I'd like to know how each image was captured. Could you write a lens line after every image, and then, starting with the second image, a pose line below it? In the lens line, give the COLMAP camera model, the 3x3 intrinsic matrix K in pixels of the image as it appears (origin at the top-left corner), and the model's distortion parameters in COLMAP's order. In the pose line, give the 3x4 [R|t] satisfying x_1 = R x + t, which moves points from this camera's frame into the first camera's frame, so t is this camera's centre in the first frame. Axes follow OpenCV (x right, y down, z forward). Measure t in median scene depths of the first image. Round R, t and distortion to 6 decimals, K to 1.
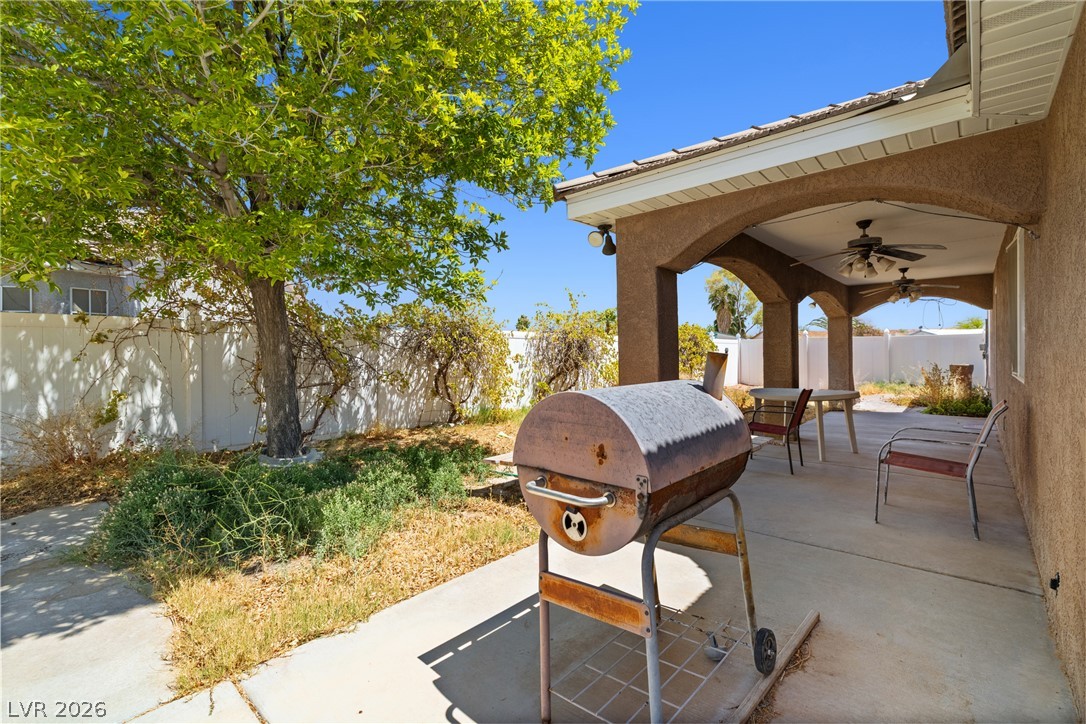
lens RADIAL K [[465.4, 0, 543.0], [0, 465.4, 362.0], [0, 0, 1]] dist [0.000629, 0.000108]
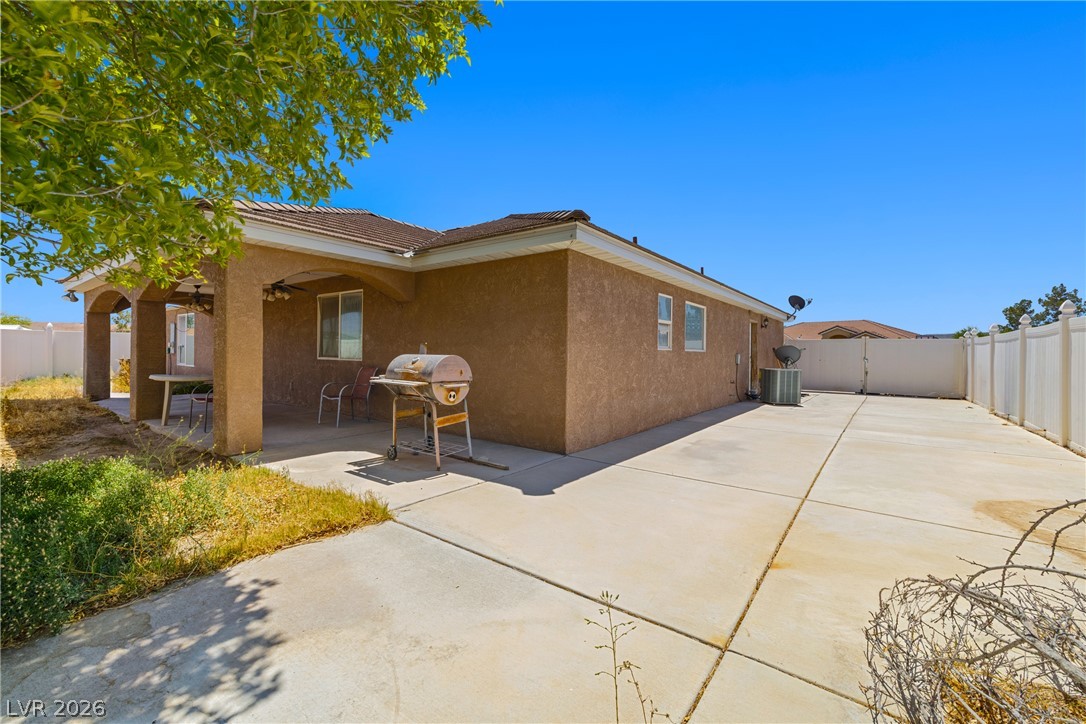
lens RADIAL K [[452.3, 0, 540.0], [0, 452.3, 355.1], [0, 0, 1]] dist [-0.000688, 0.000343]
pose [[-0.099809, 0.004377, 0.994997, -2.141934], [0.006278, 0.999973, -0.003769, 0.049431], [-0.994987, 0.005870, -0.099834, 0.467110]]
